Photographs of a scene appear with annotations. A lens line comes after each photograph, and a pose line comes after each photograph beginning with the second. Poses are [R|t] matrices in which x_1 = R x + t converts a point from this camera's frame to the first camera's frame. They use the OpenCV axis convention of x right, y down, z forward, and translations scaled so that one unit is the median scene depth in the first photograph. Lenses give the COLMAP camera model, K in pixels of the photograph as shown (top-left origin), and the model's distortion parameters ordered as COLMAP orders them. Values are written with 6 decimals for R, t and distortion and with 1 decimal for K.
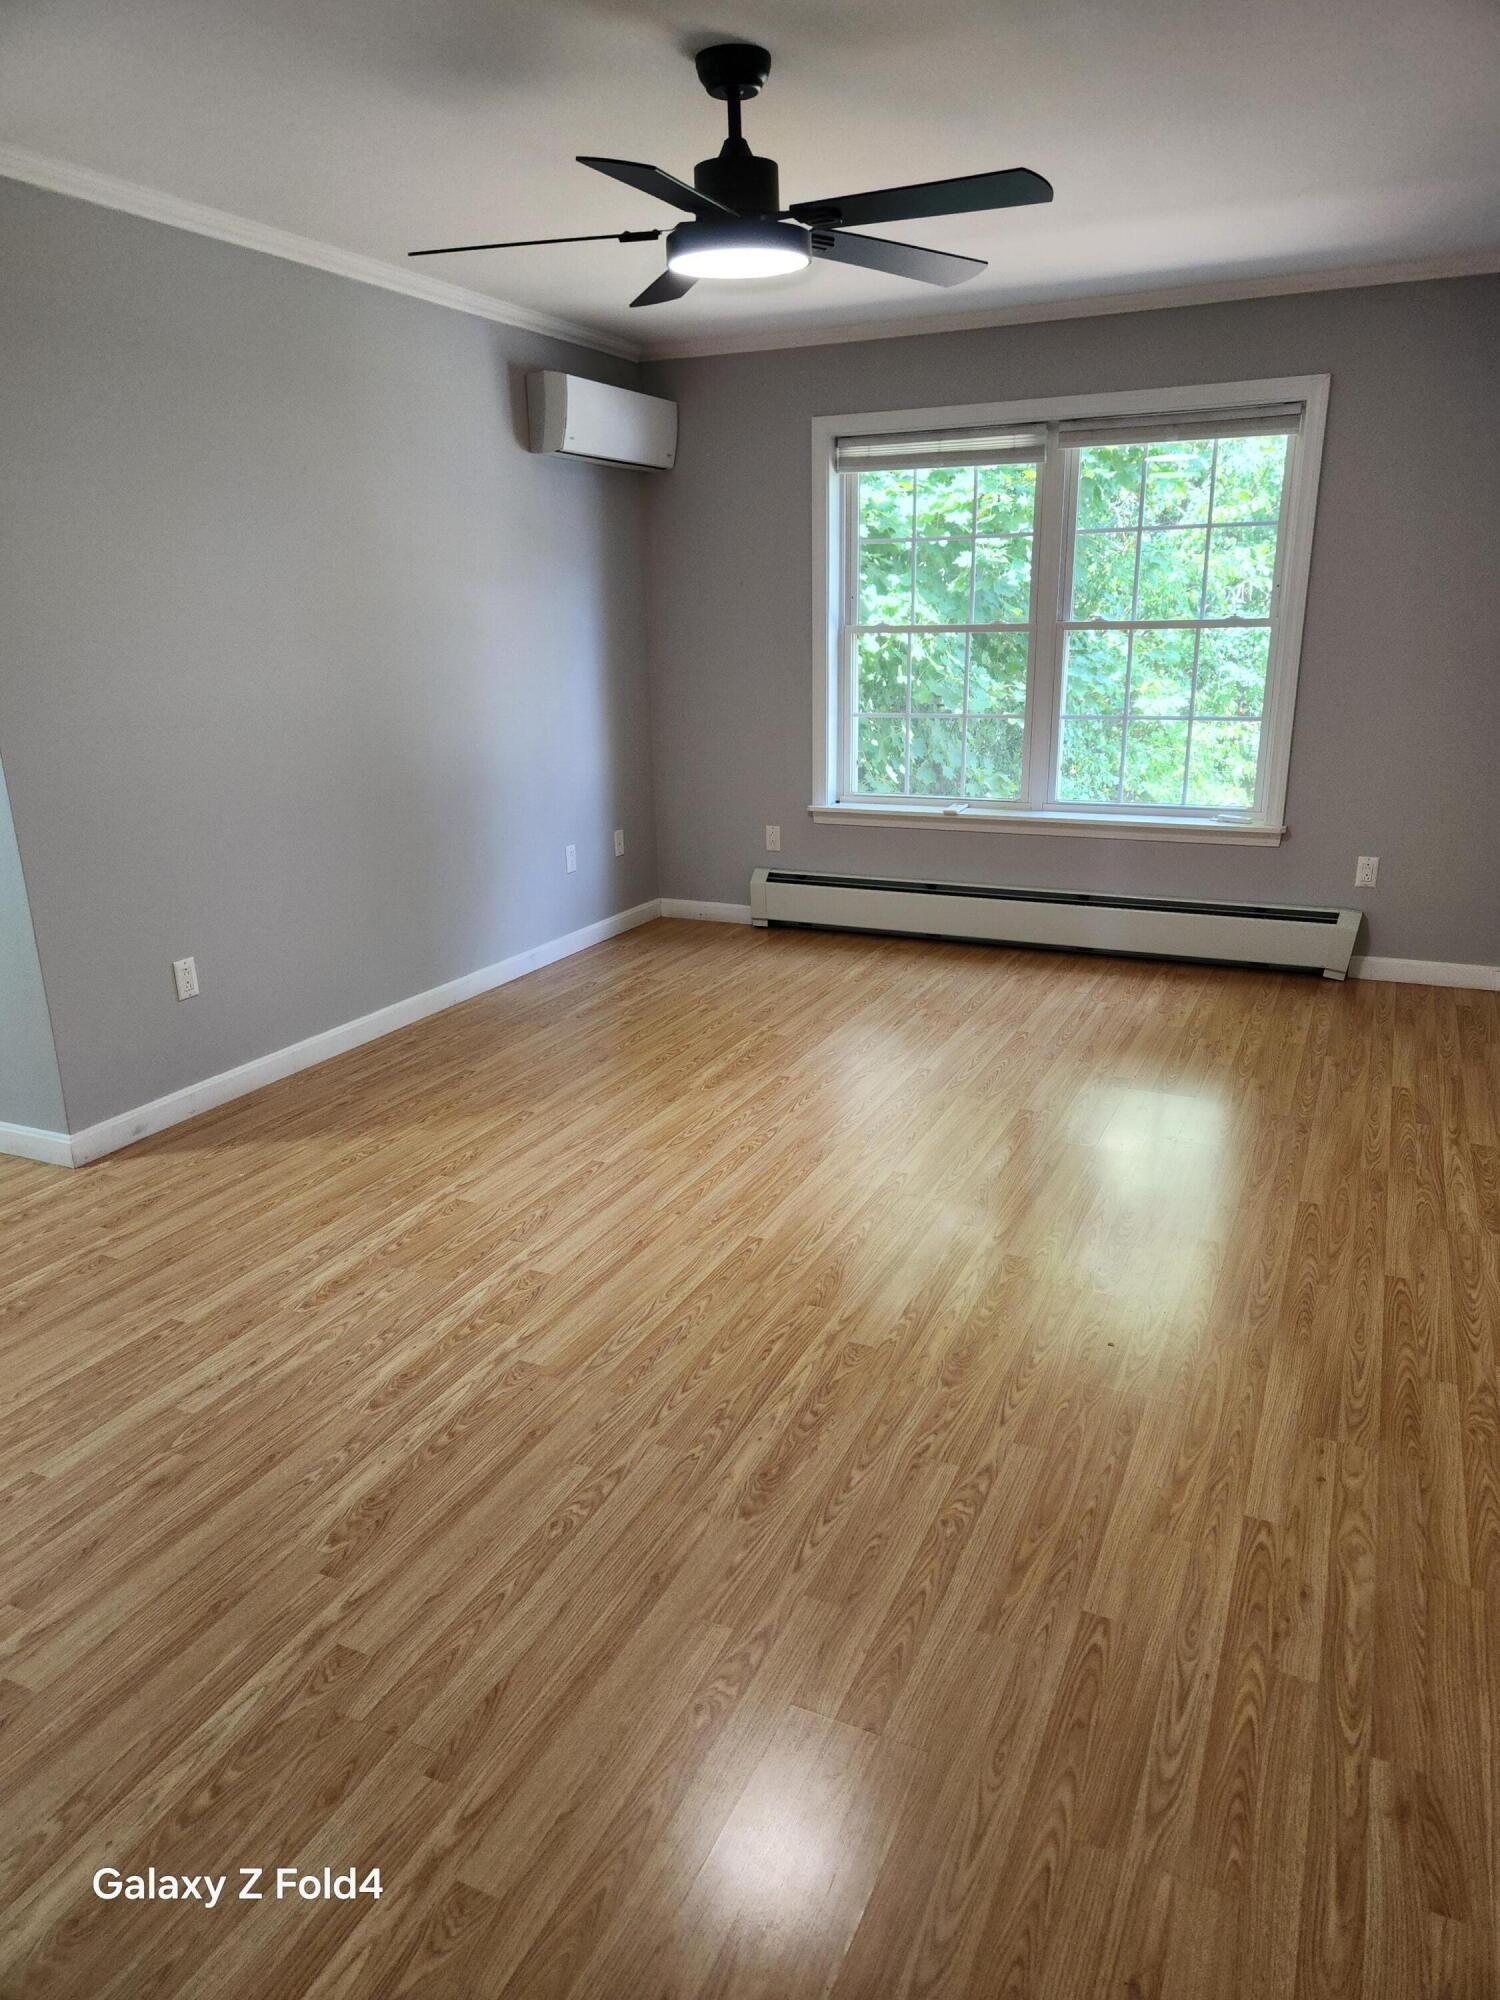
lens RADIAL K [[1311.2, 0, 772.0], [0, 1311.2, 995.4], [0, 0, 1]] dist [0.096273, -0.081662]
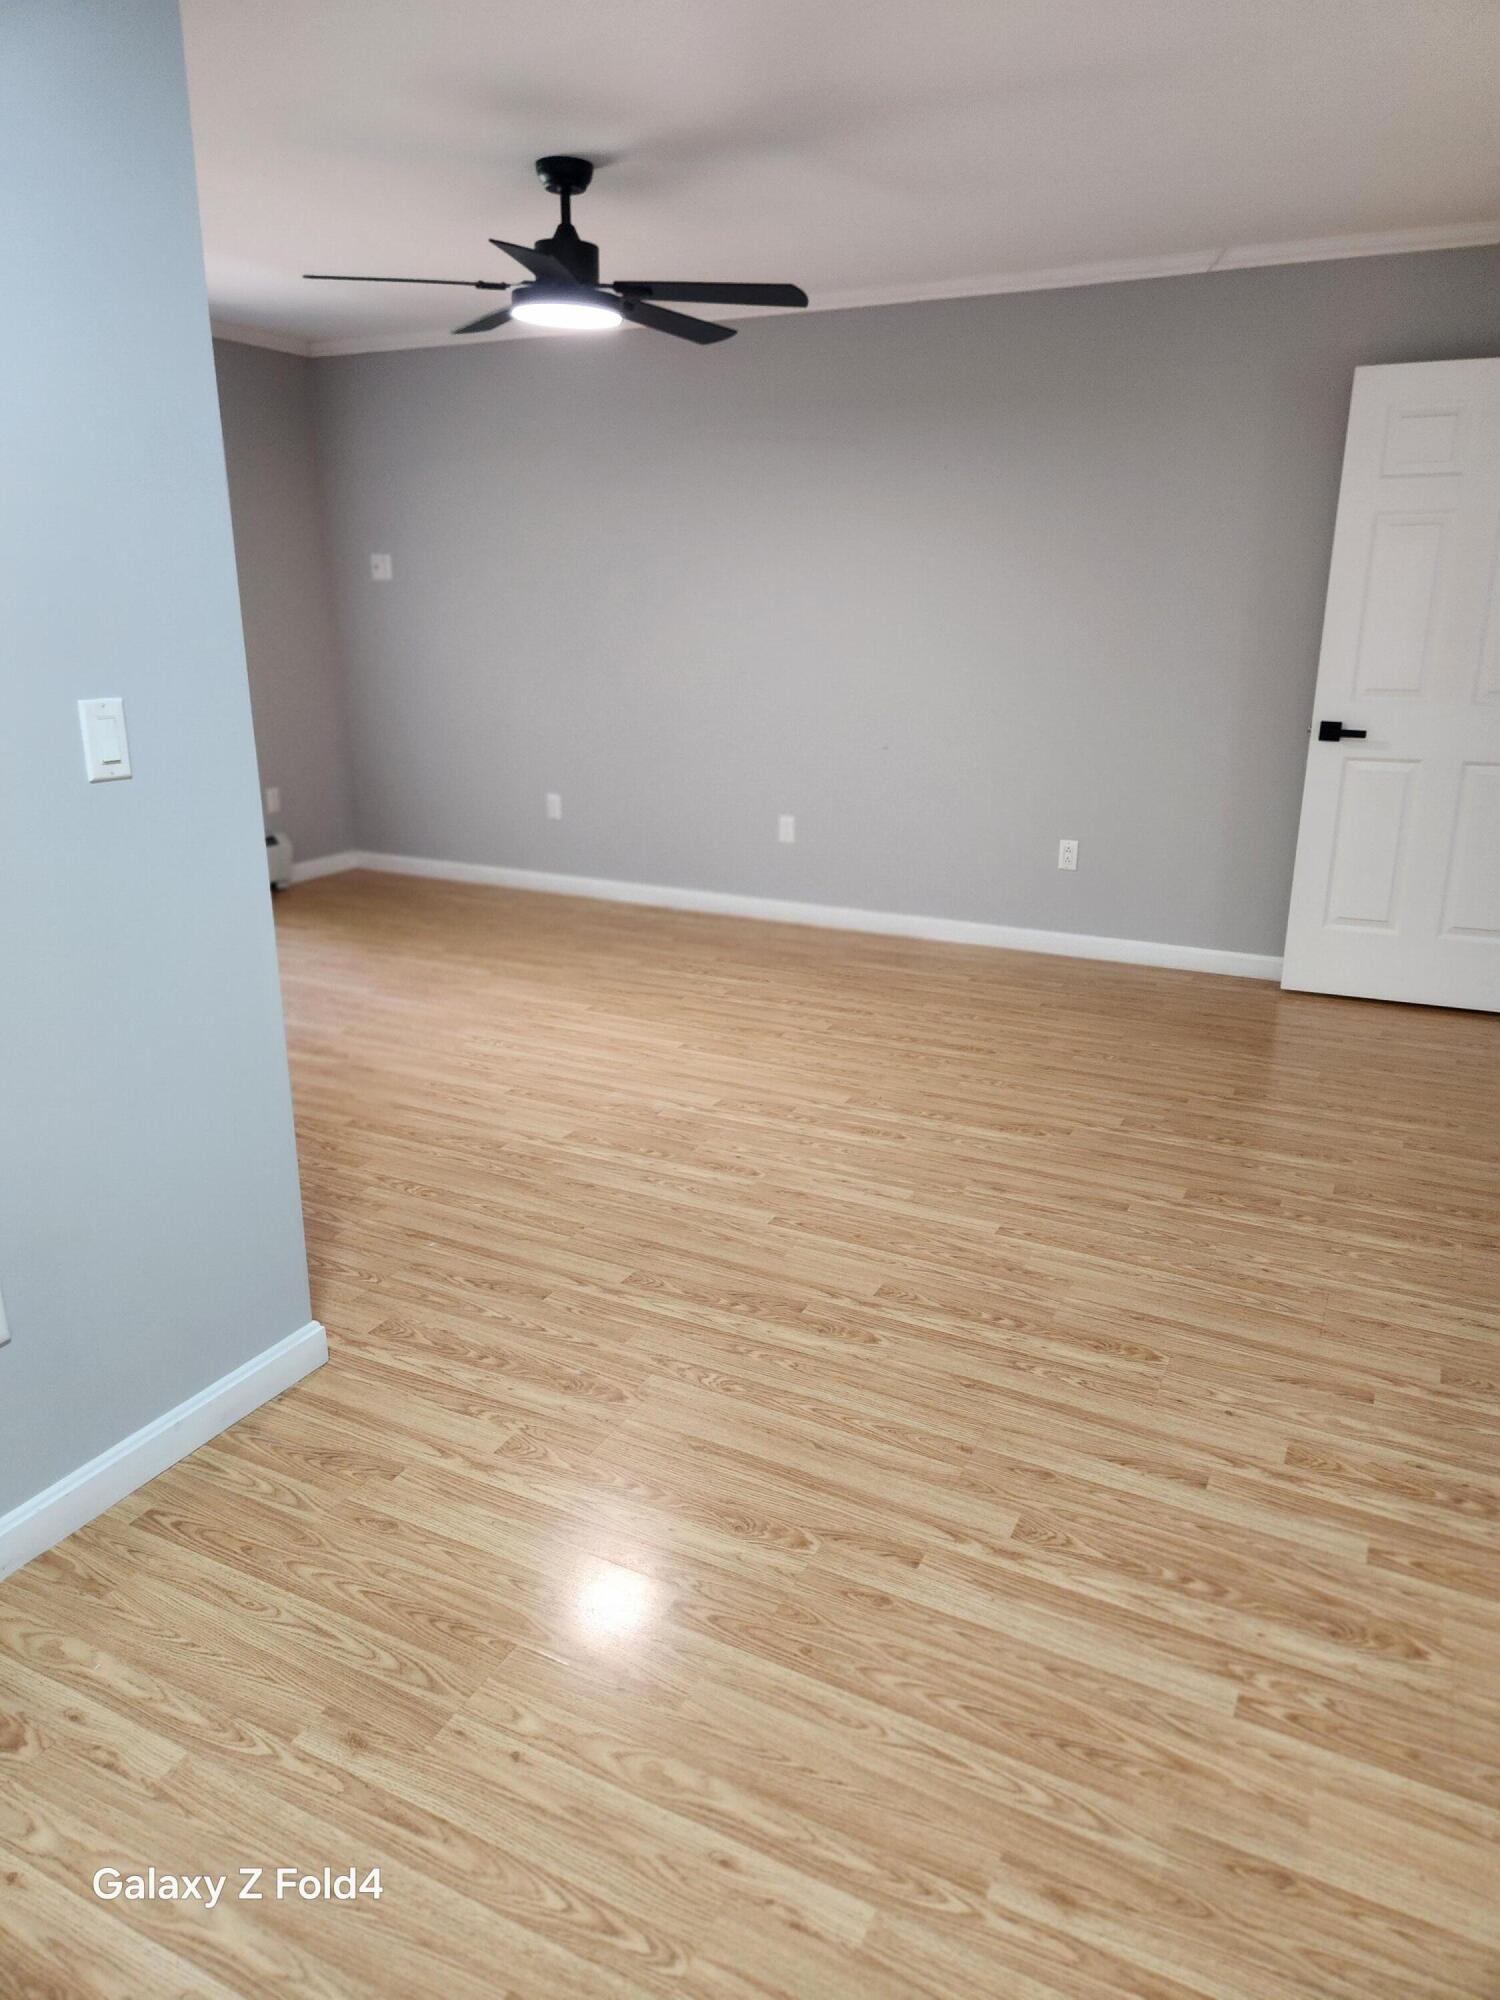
lens RADIAL K [[1362.0, 0, 749.4], [0, 1362.0, 975.4], [0, 0, 1]] dist [0.098066, -0.090388]
pose [[0.039480, -0.253545, 0.966518, -1.525173], [0.280371, 0.931225, 0.232835, -0.211686], [-0.959079, 0.261791, 0.107851, 0.883138]]
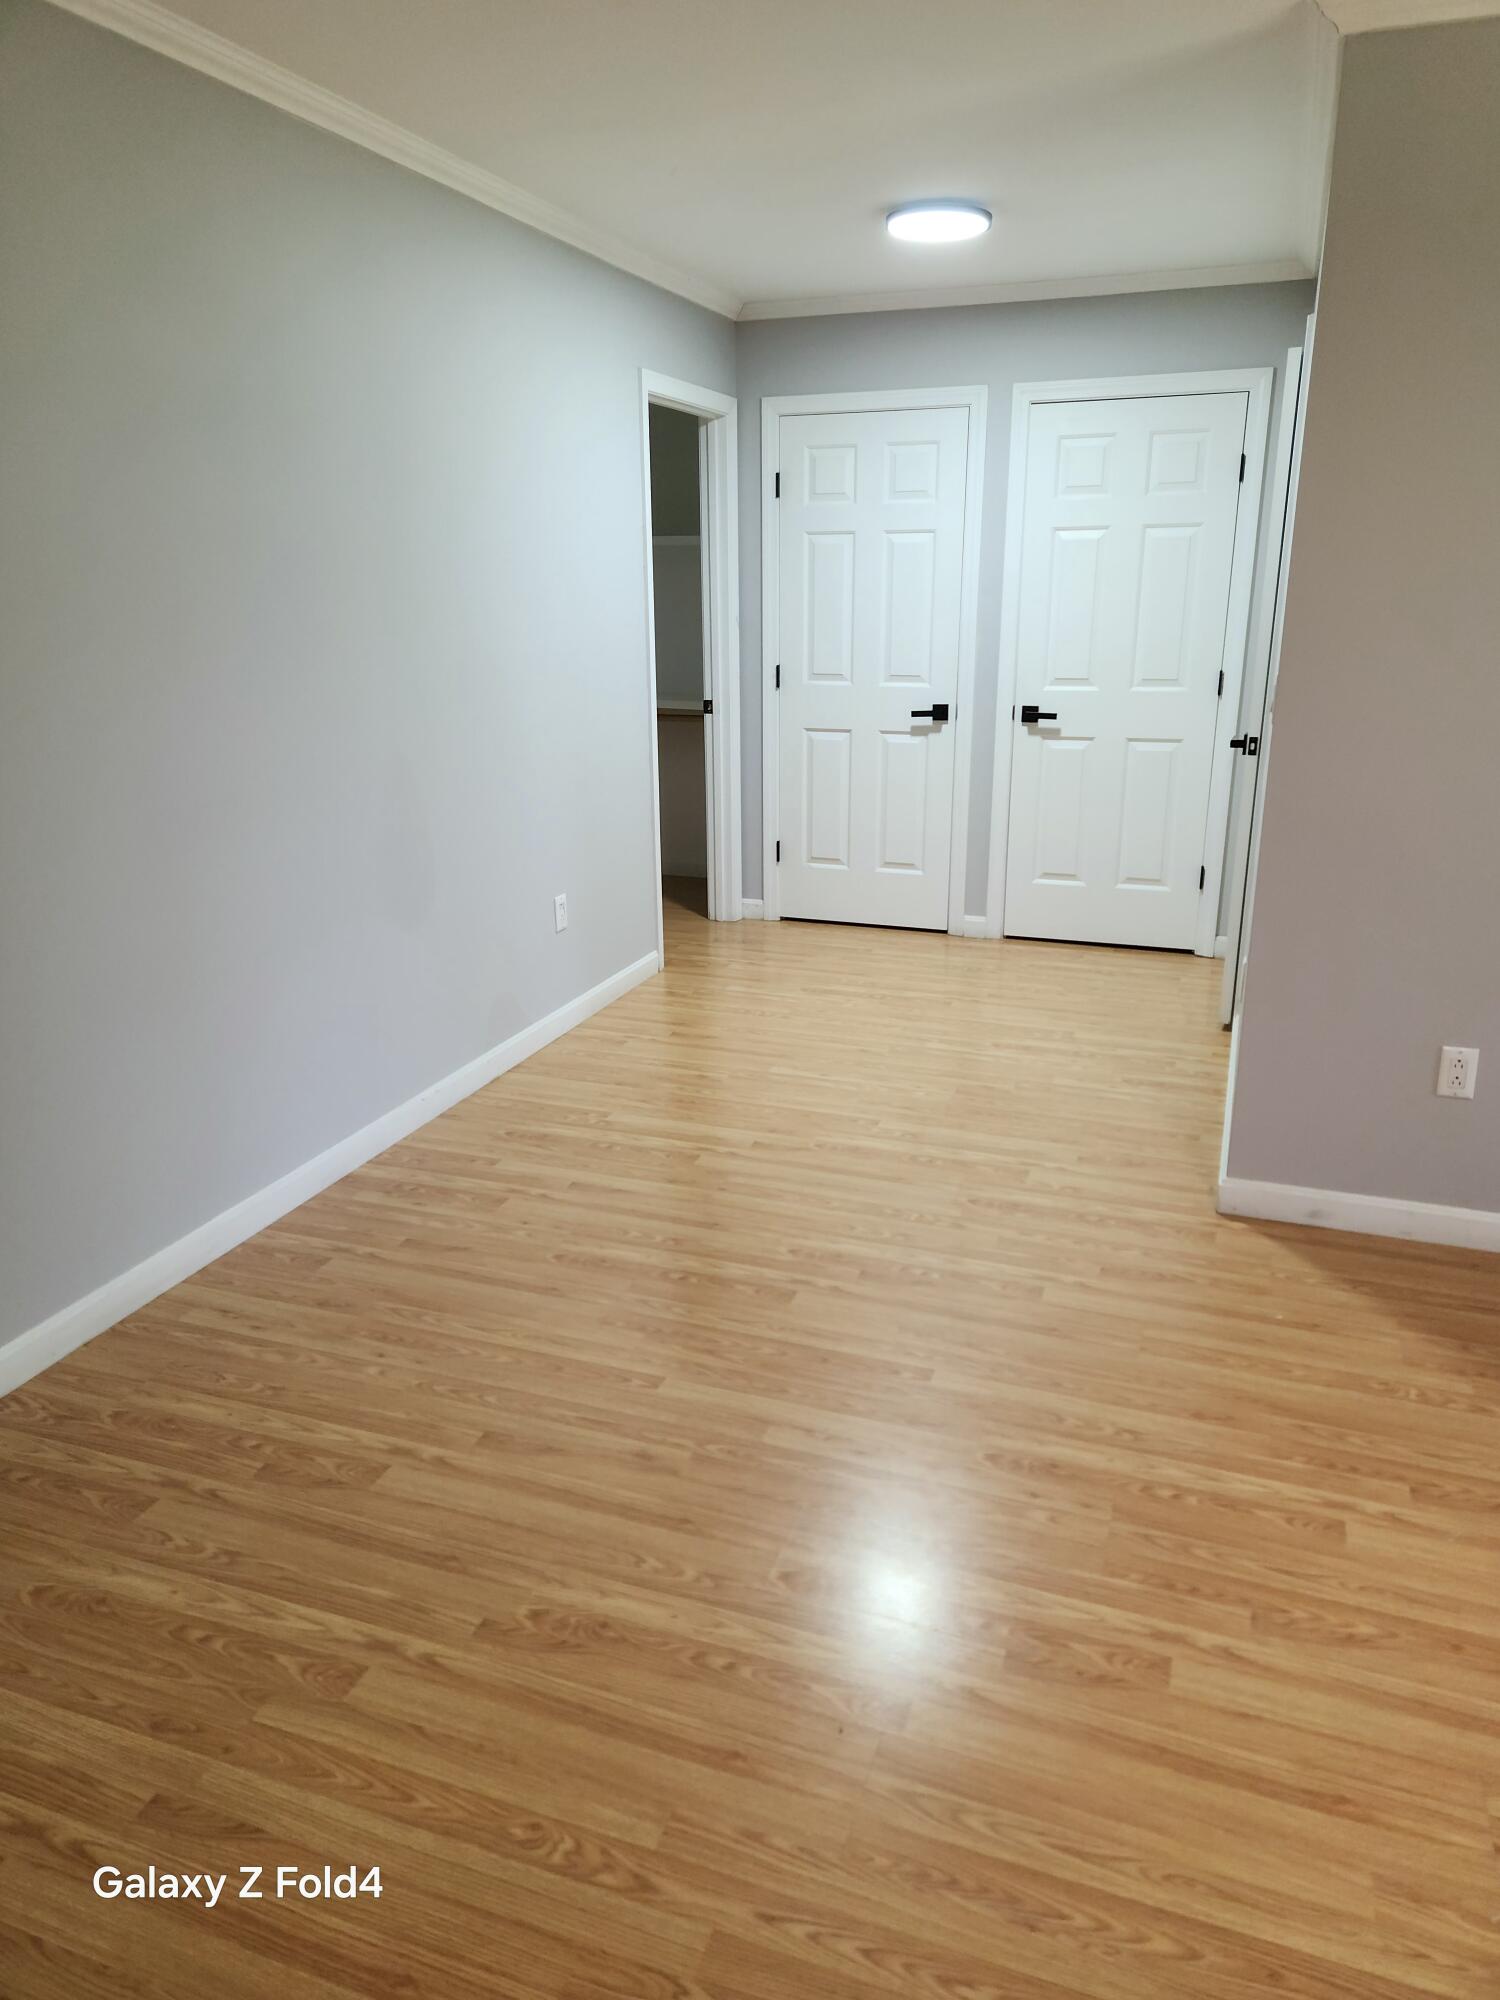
lens RADIAL K [[1362.0, 0, 749.4], [0, 1362.0, 975.4], [0, 0, 1]] dist [0.098066, -0.090388]
pose [[0.081106, 0.294123, -0.952320, 0.353109], [-0.281209, 0.923403, 0.261243, -0.216320], [0.956213, 0.246612, 0.157603, 0.703046]]
